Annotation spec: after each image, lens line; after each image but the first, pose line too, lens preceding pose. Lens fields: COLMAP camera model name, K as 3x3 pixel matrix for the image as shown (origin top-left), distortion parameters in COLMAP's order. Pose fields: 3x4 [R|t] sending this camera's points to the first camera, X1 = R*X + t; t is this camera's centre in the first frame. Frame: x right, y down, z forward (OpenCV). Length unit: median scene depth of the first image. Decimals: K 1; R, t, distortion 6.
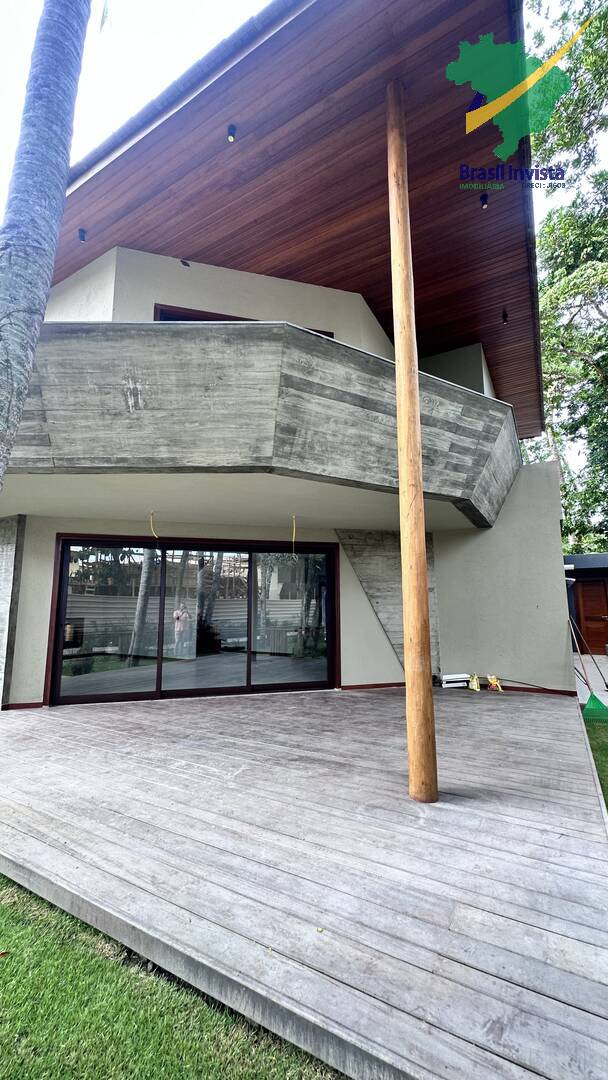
lens RADIAL K [[432.2, 0, 305.7], [0, 432.2, 540.2], [0, 0, 1]] dist [-0.002060, 0.000556]
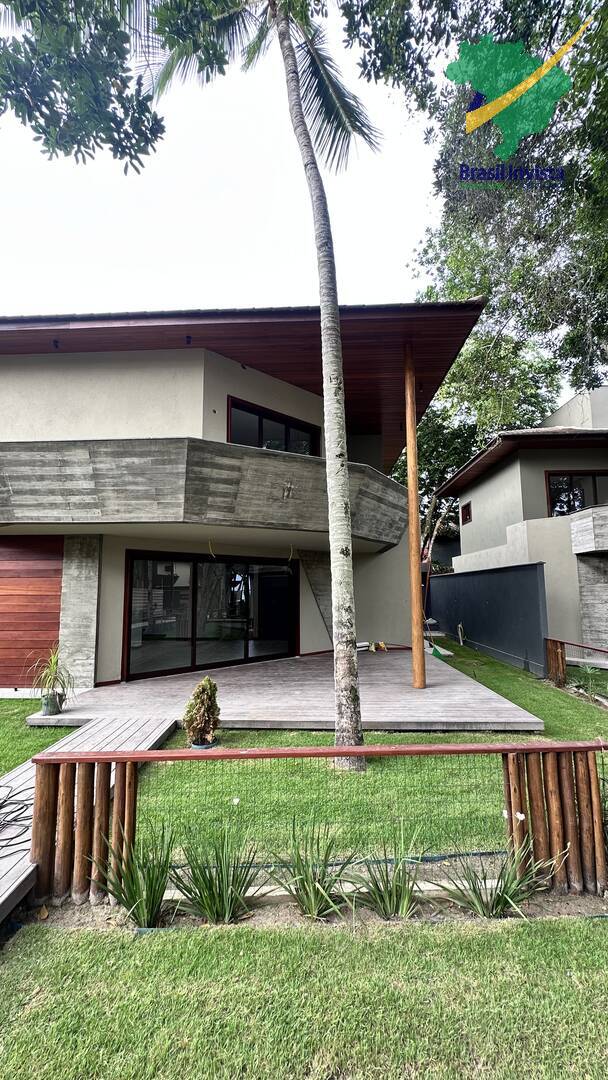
lens RADIAL K [[433.7, 0, 304.1], [0, 433.7, 541.0], [0, 0, 1]] dist [-0.001091, 0.000670]
pose [[0.888455, 0.050675, 0.456158, -1.091990], [-0.067177, 0.997540, 0.020022, -0.160307], [-0.454022, -0.048432, 0.889673, -0.603038]]
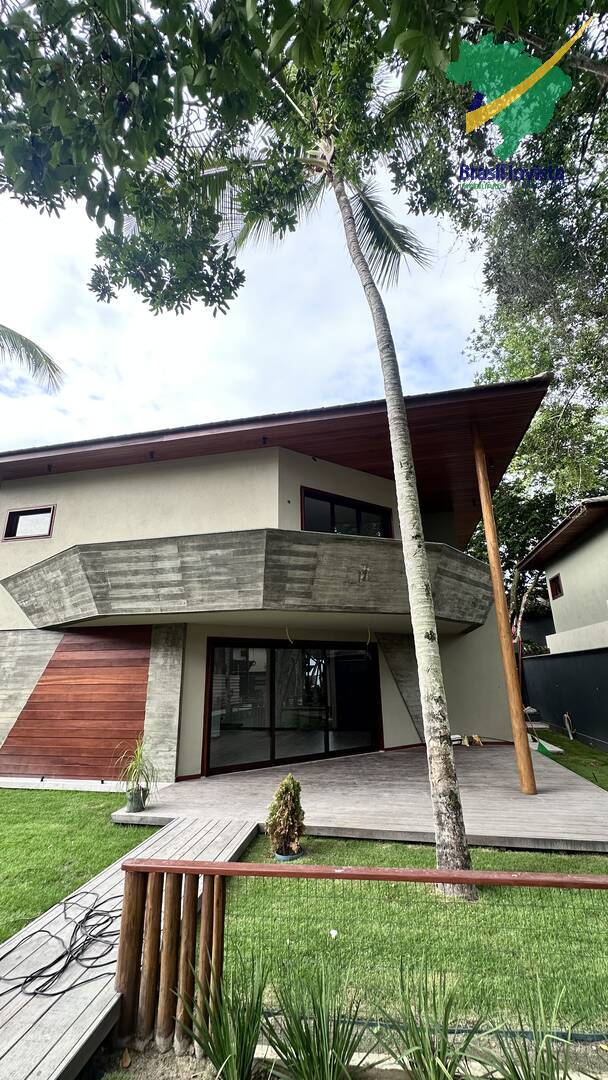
lens RADIAL K [[433.7, 0, 304.1], [0, 433.7, 541.0], [0, 0, 1]] dist [-0.001091, 0.000670]
pose [[0.952474, 0.079967, 0.293935, -1.113337], [-0.034668, 0.987115, -0.156211, -0.171671], [-0.302639, 0.138597, 0.942974, -0.596580]]
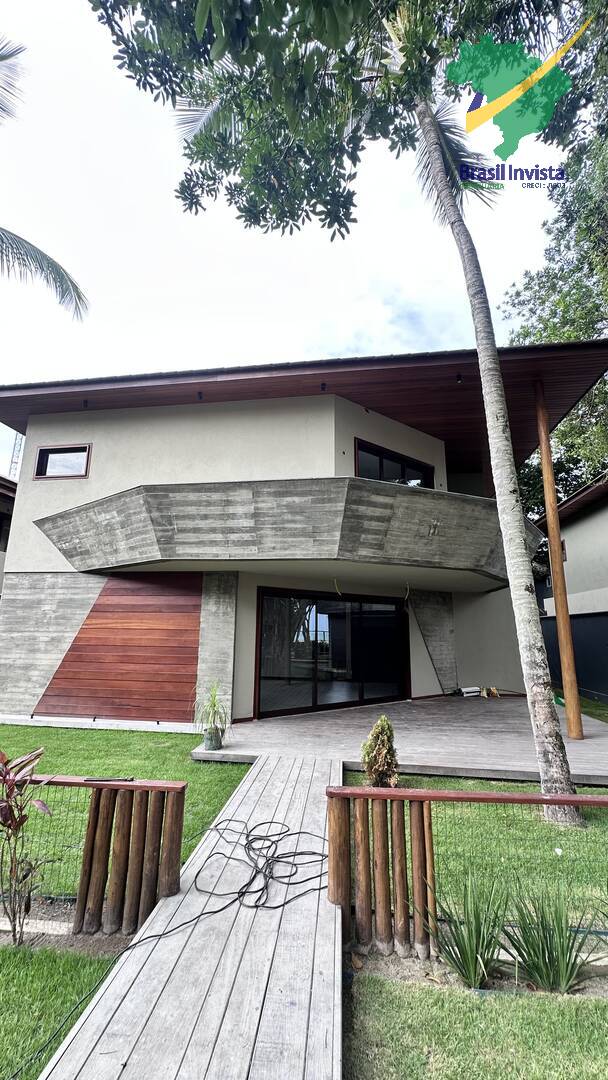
lens RADIAL K [[433.3, 0, 303.7], [0, 433.3, 542.3], [0, 0, 1]] dist [0.000512, -0.000066]
pose [[0.930314, 0.089400, 0.355702, -1.457262], [-0.071499, 0.995437, -0.063185, -0.118718], [-0.359728, 0.033349, 0.932461, -0.448820]]
